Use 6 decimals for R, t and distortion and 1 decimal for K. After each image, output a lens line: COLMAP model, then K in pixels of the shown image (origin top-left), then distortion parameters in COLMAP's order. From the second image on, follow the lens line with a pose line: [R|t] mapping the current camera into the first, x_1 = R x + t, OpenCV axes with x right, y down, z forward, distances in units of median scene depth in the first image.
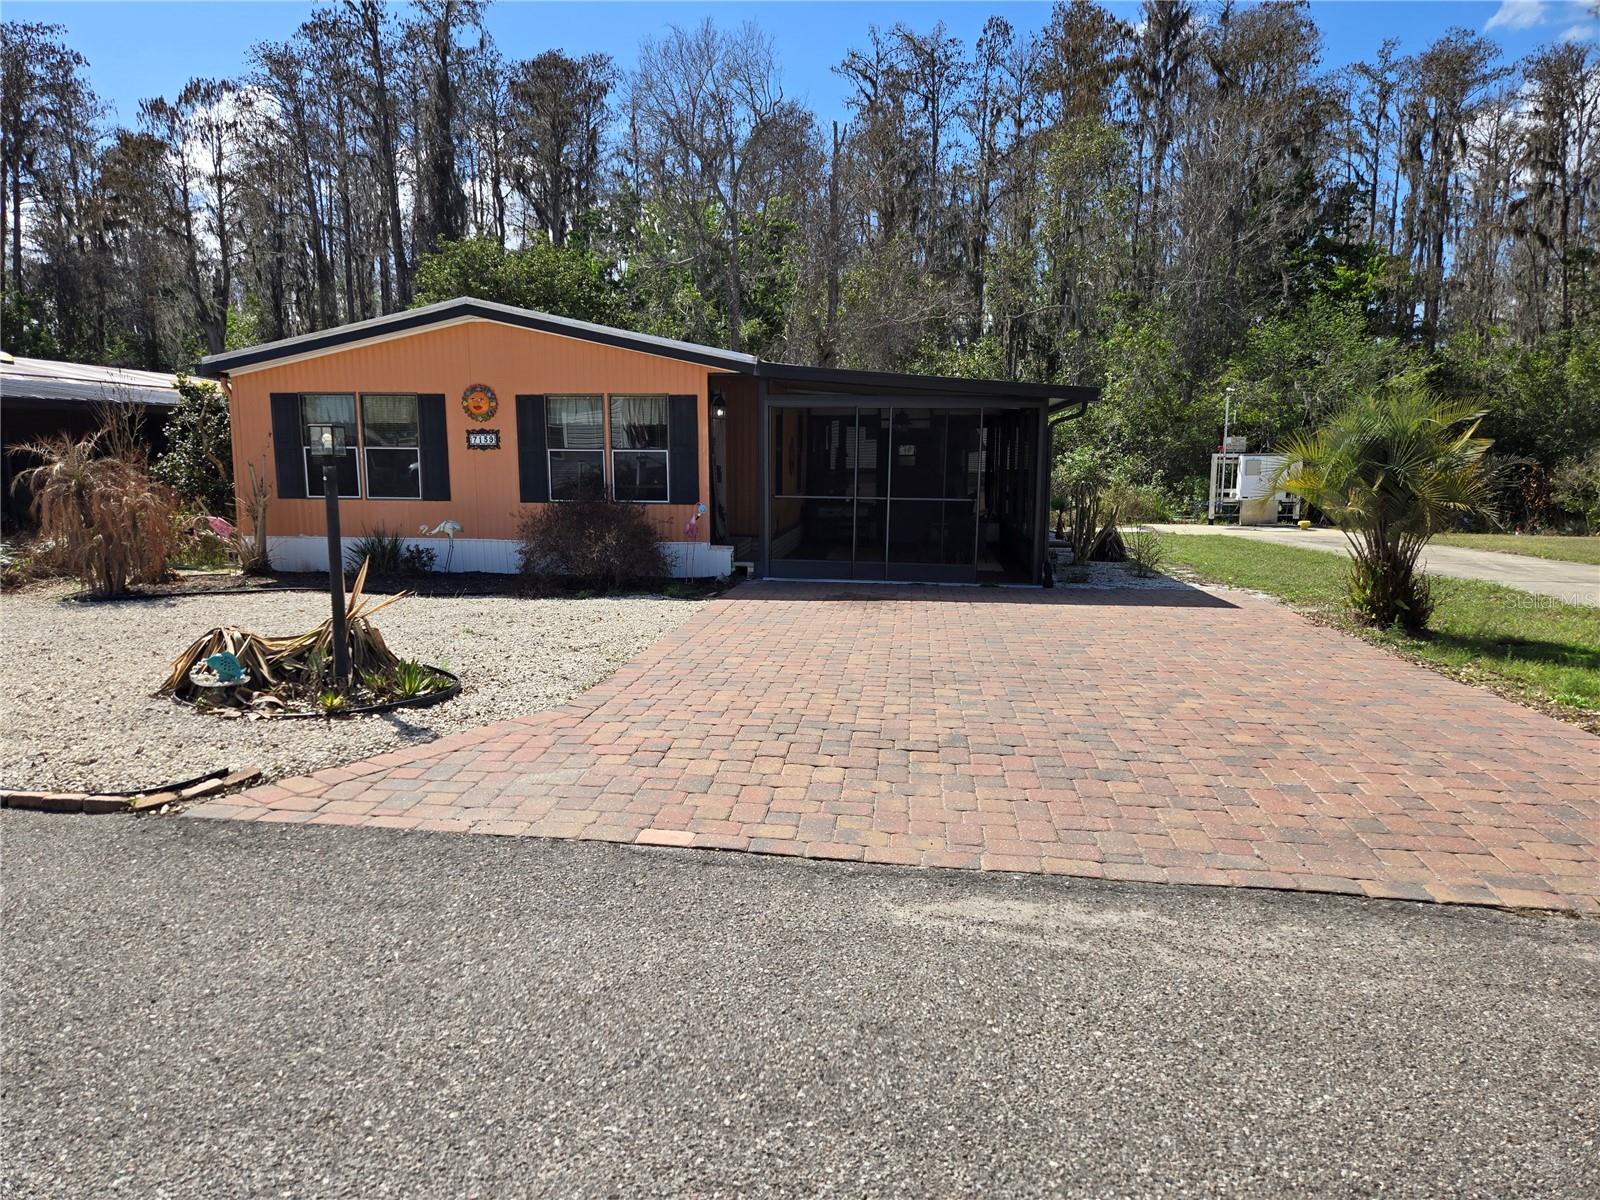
lens RADIAL K [[1064.0, 0, 801.8], [0, 1064.0, 617.7], [0, 0, 1]] dist [0.040589, -0.011962]
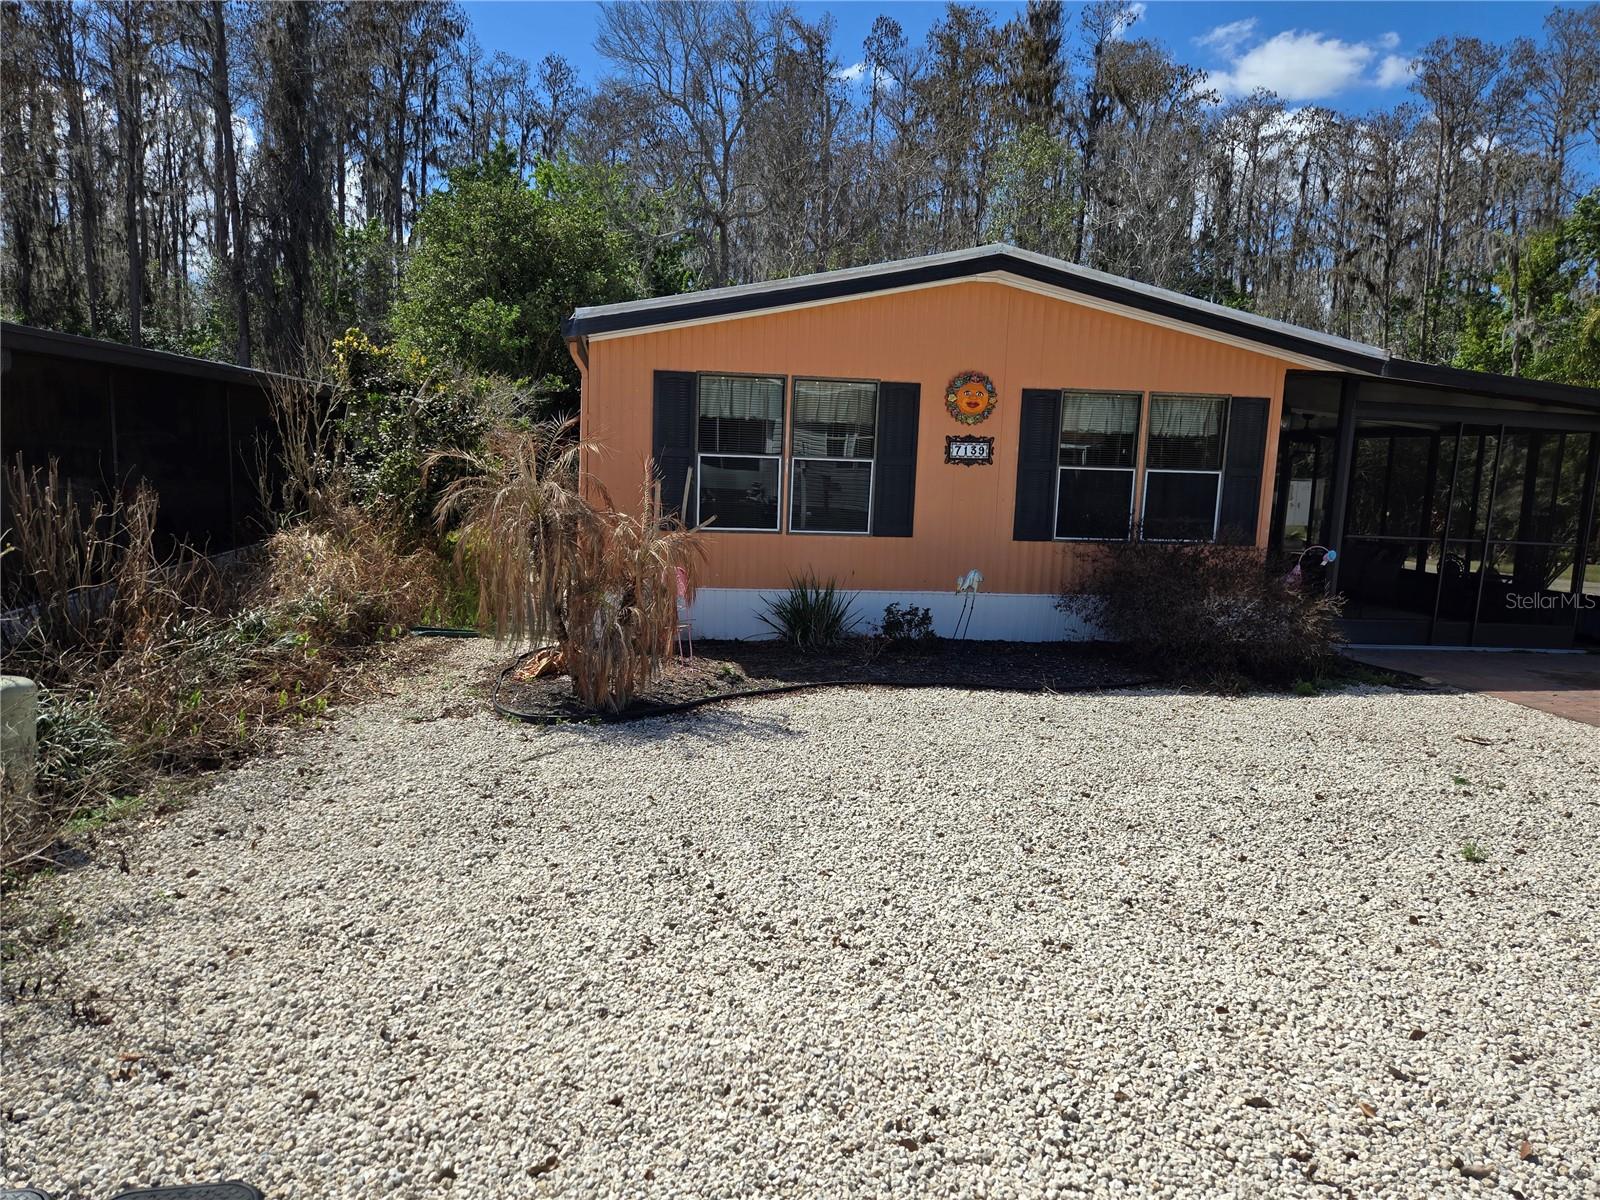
lens RADIAL K [[1064.0, 0, 796.8], [0, 1064.0, 614.2], [0, 0, 1]] dist [0.040589, -0.011962]
pose [[0.963159, -0.012263, 0.268653, -0.594602], [0.015015, 0.999854, -0.008190, -0.055481], [-0.268513, 0.011922, 0.963202, 0.359402]]
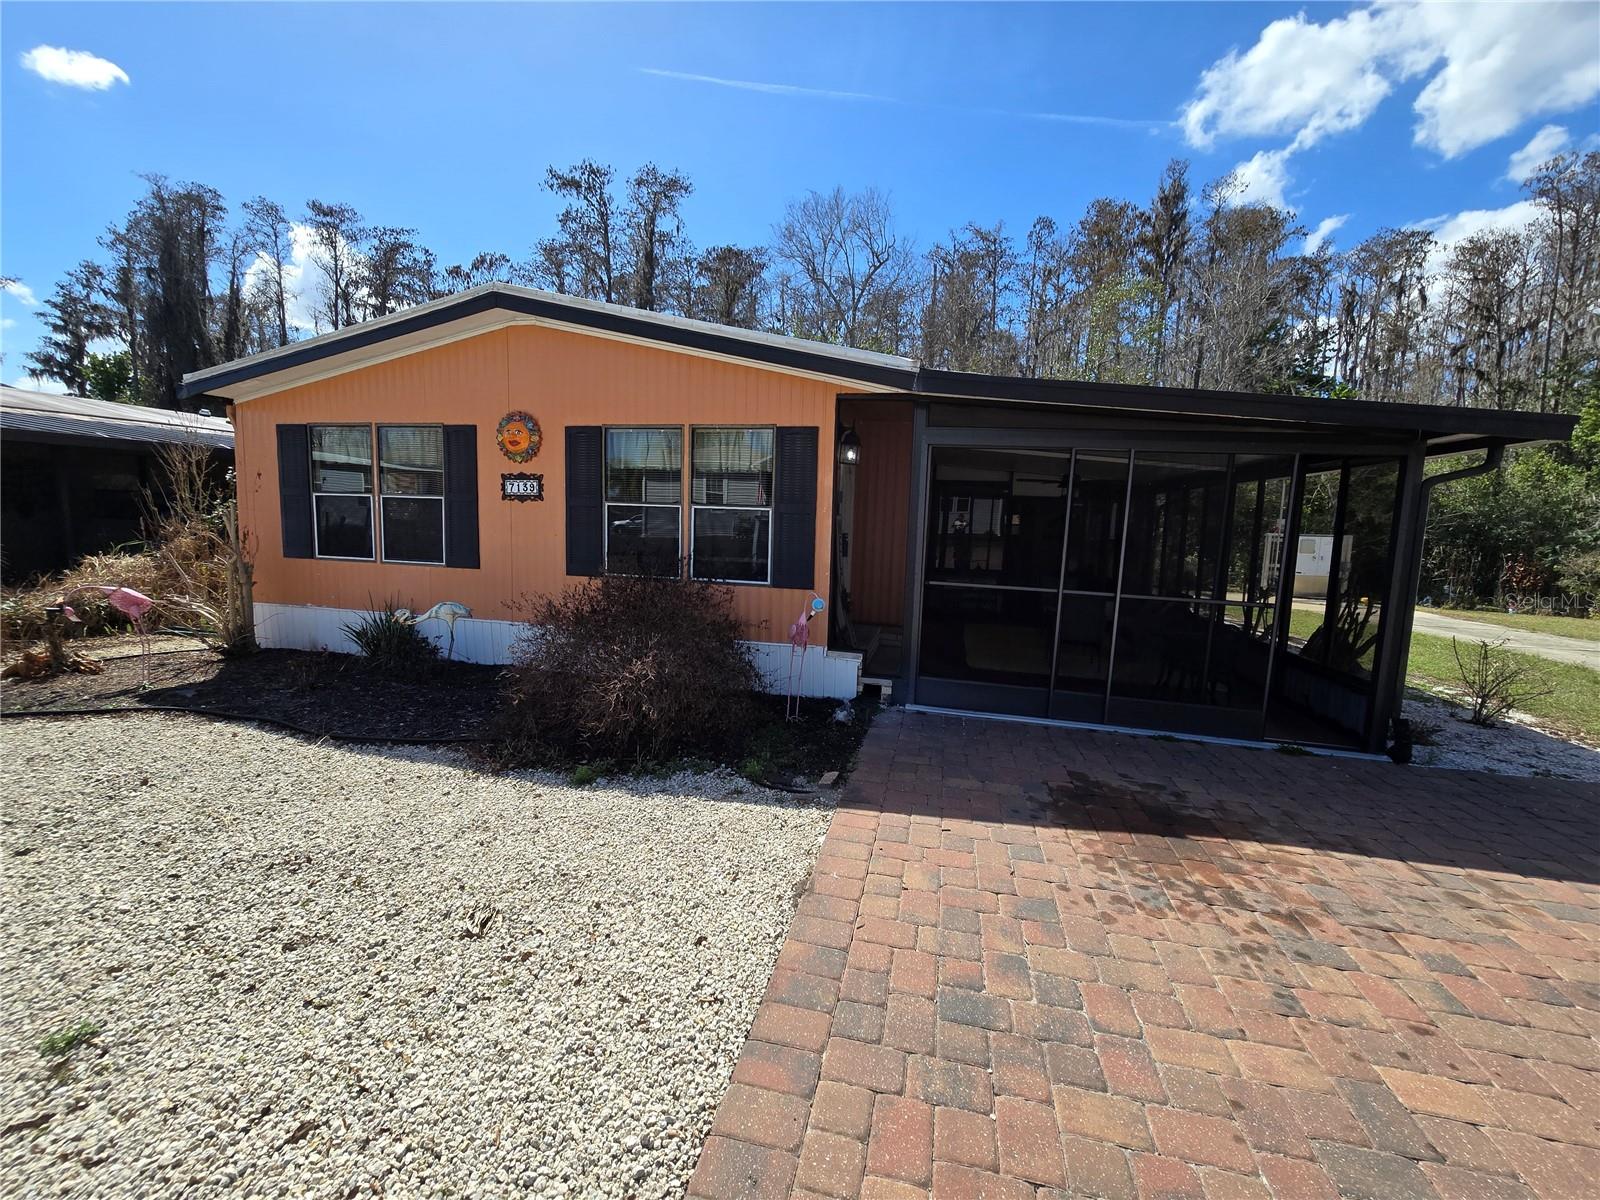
lens RADIAL K [[651.6, 0, 807.1], [0, 651.6, 583.1], [0, 0, 1]] dist [-0.003121, 0.000084]
pose [[0.993683, 0.040841, -0.104532, -0.057025], [-0.046626, 0.997478, -0.053509, -0.087149], [0.102083, 0.058045, 0.993081, 0.583848]]
